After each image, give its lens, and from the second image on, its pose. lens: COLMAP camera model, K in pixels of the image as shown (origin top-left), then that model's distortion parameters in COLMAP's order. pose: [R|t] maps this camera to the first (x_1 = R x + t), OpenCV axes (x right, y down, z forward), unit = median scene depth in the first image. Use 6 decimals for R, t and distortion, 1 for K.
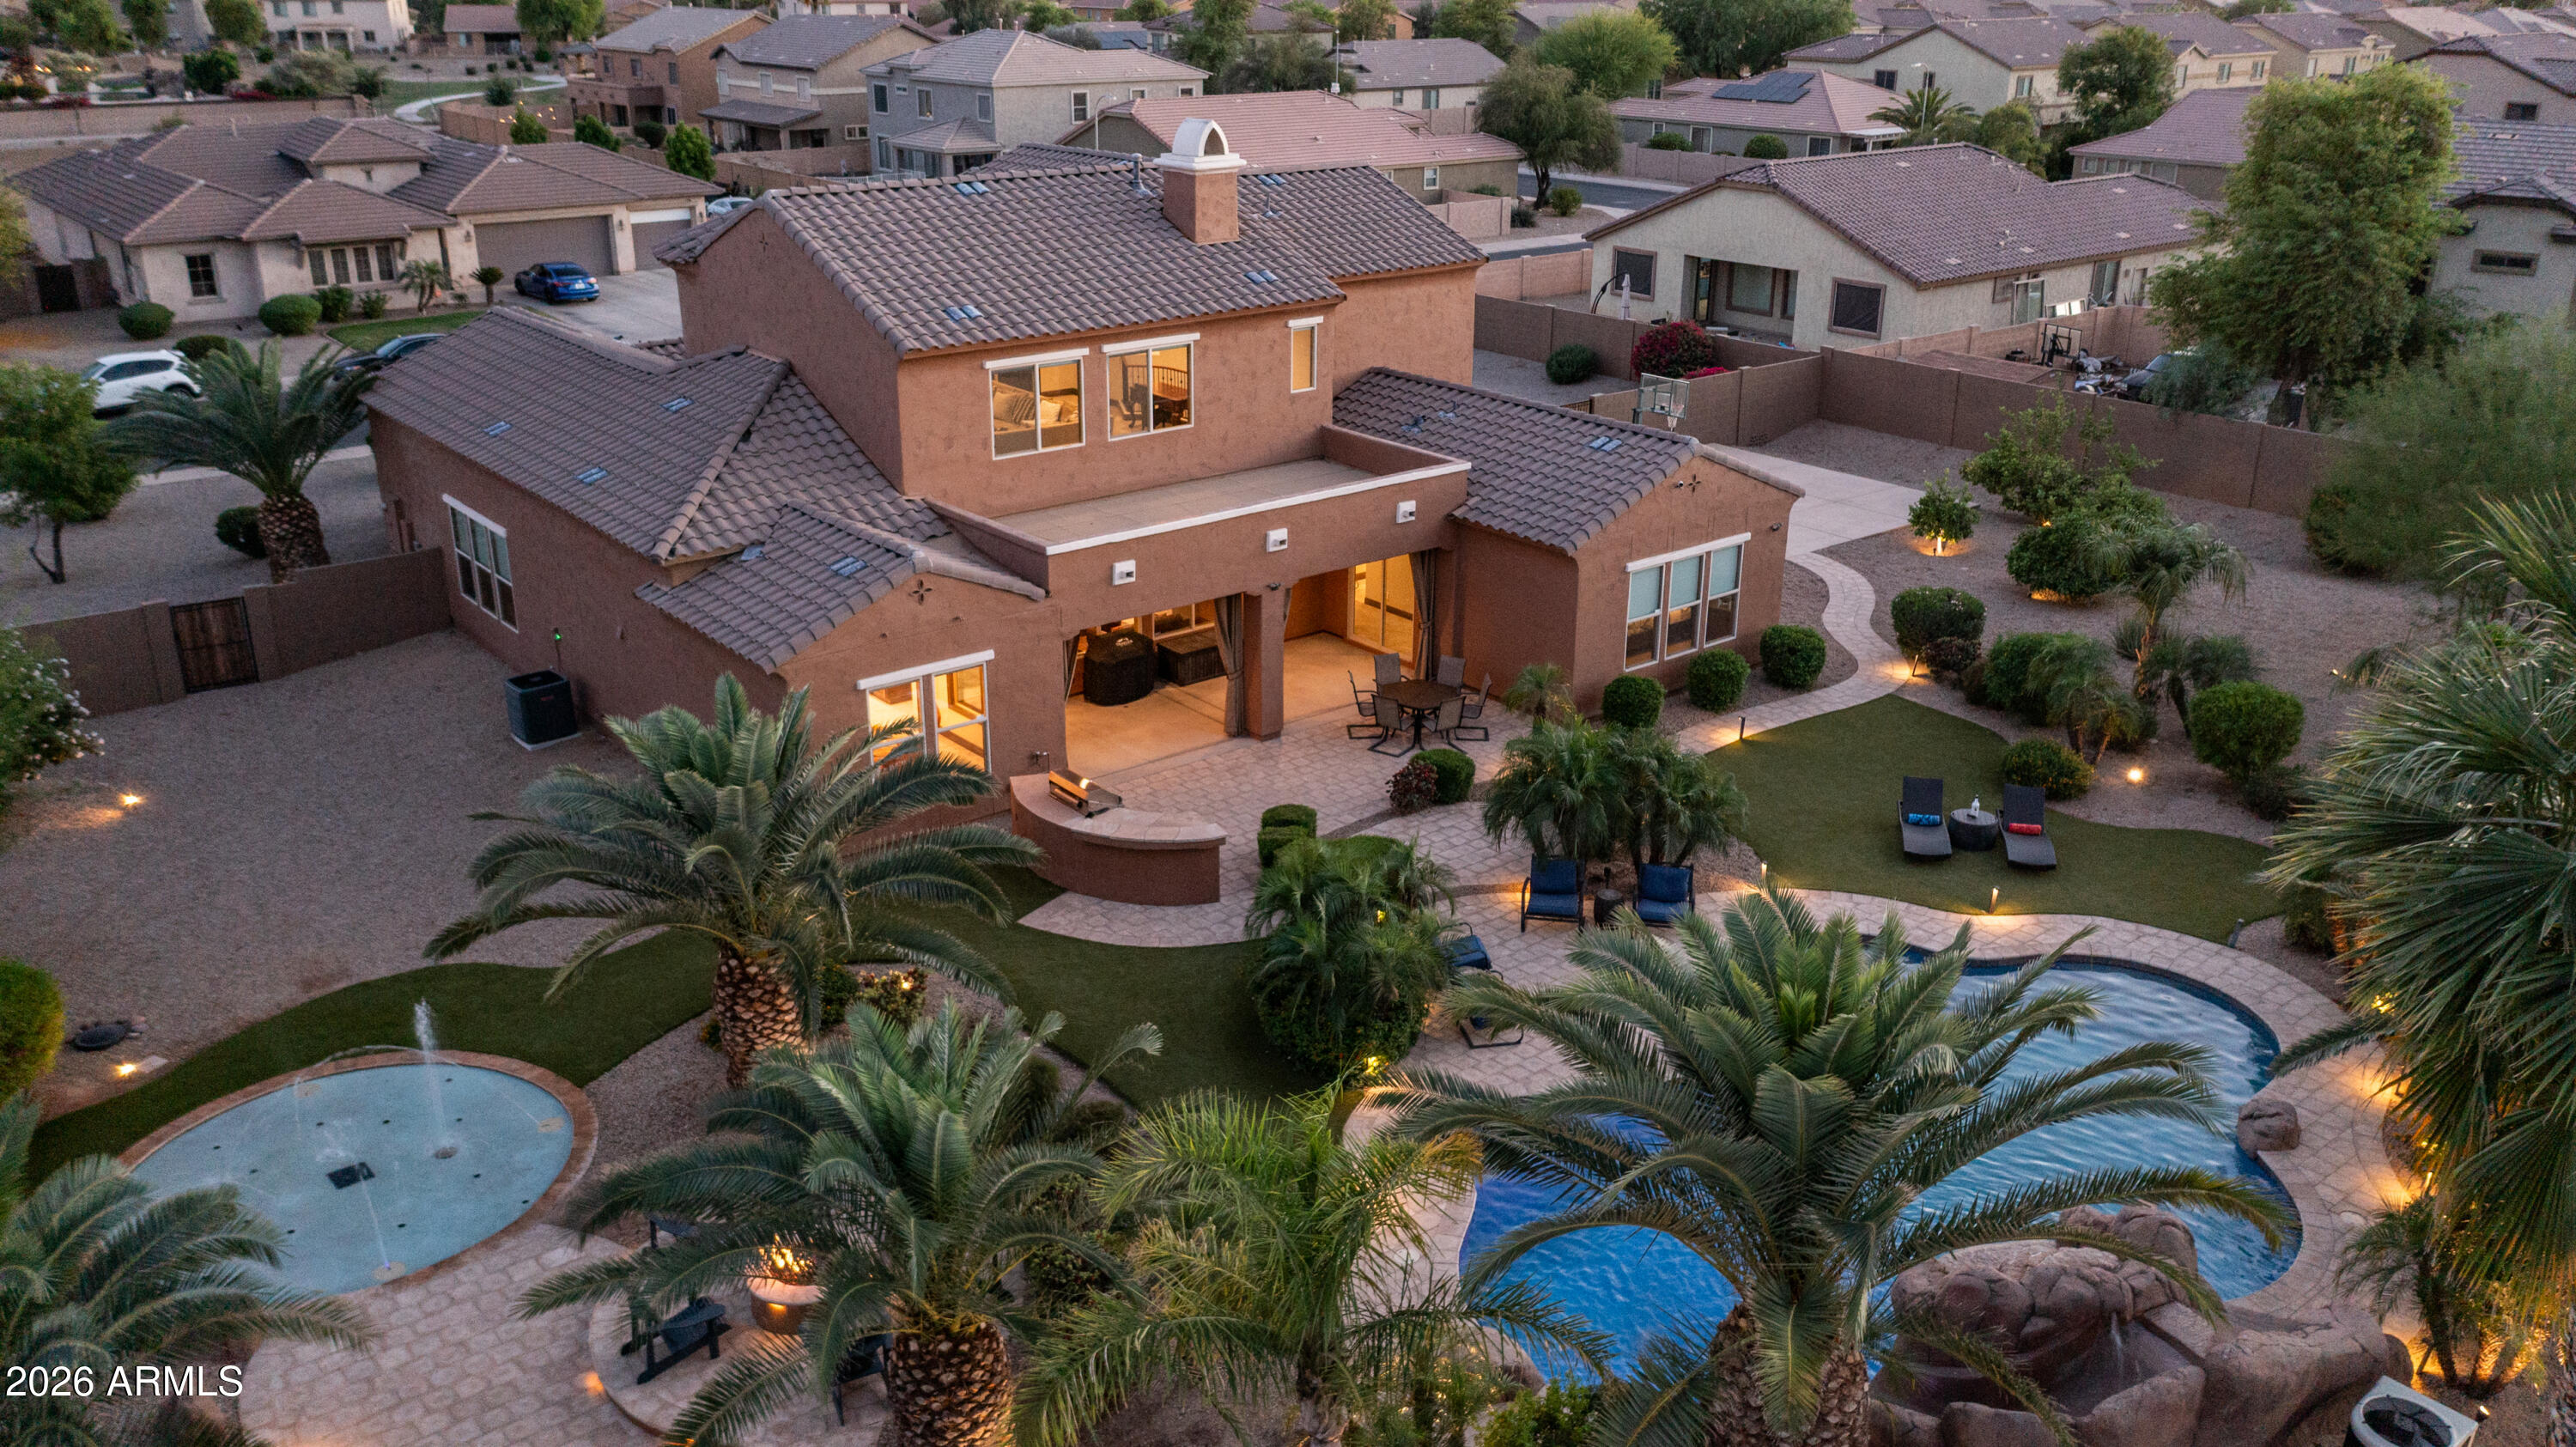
lens RADIAL K [[2010.5, 0, 1288.0], [0, 2010.5, 723.5], [0, 0, 1]] dist [0.004790, 0.005456]
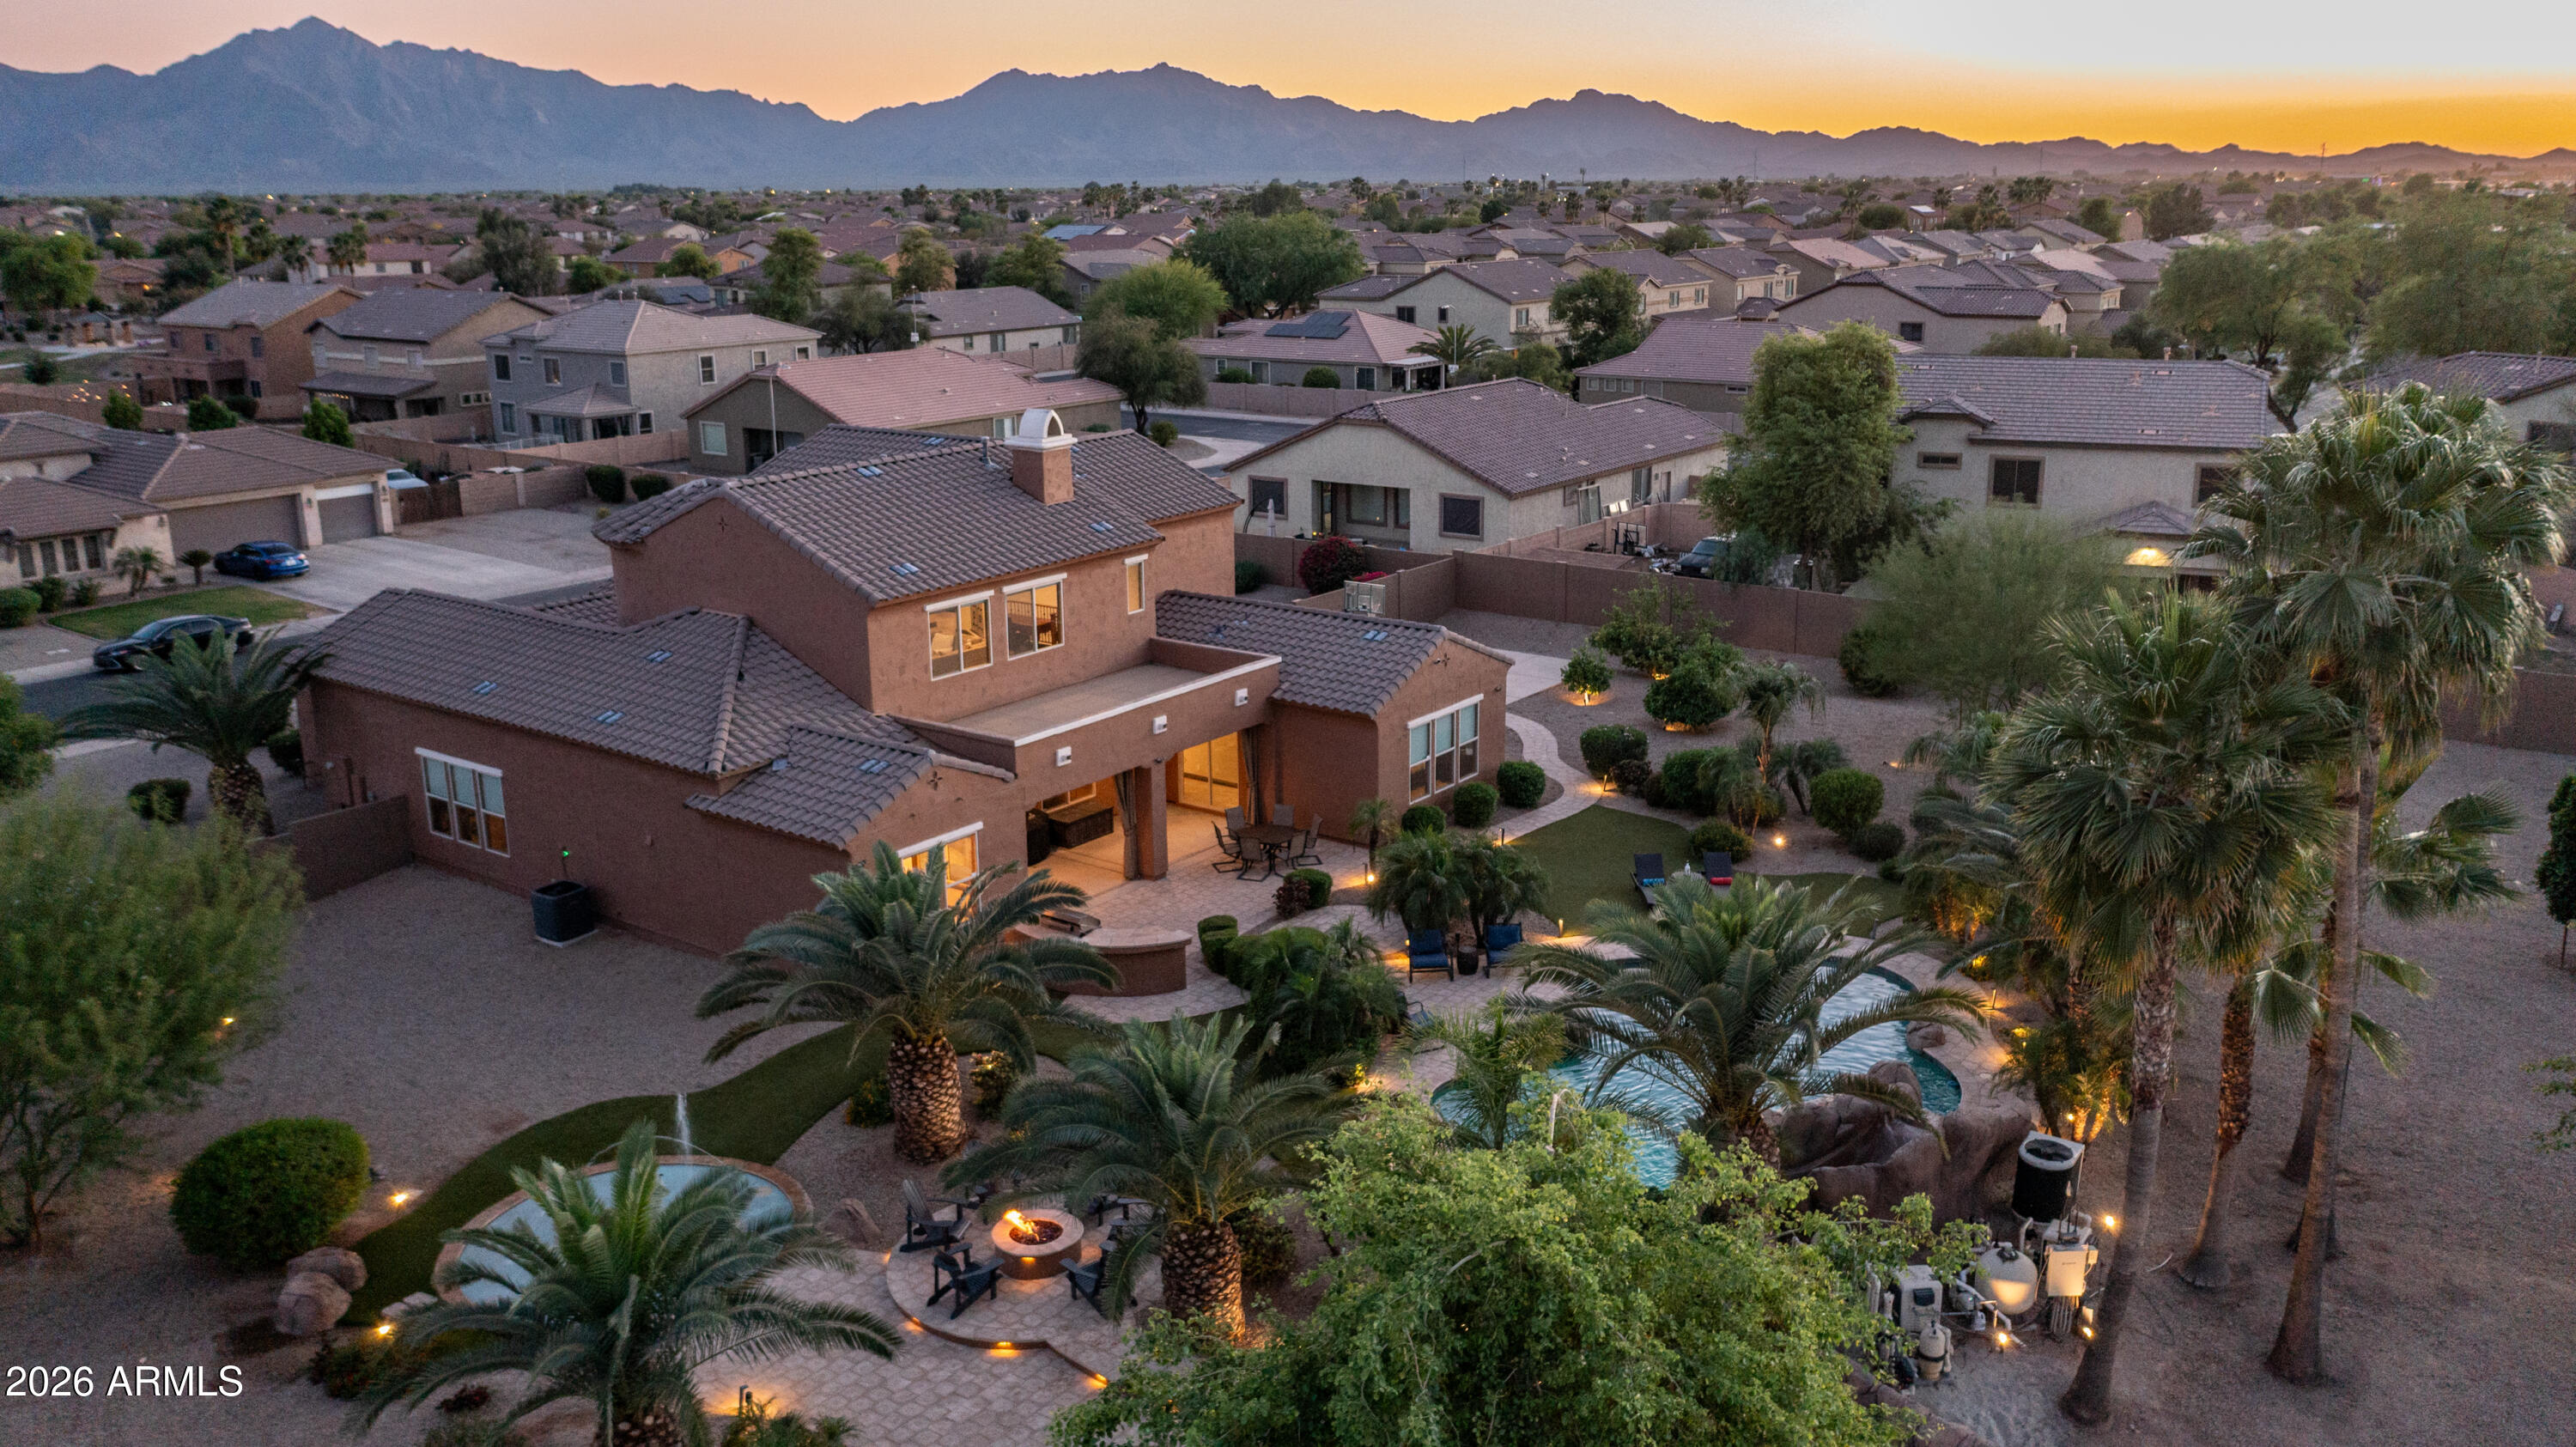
lens RADIAL K [[1996.9, 0, 1288.0], [0, 1996.9, 723.5], [0, 0, 1]] dist [-0.006245, 0.012898]
pose [[0.969906, -0.079495, 0.230138, -0.160647], [0.102774, 0.990535, -0.090985, 0.025364], [-0.220727, 0.111899, 0.968895, -0.202705]]
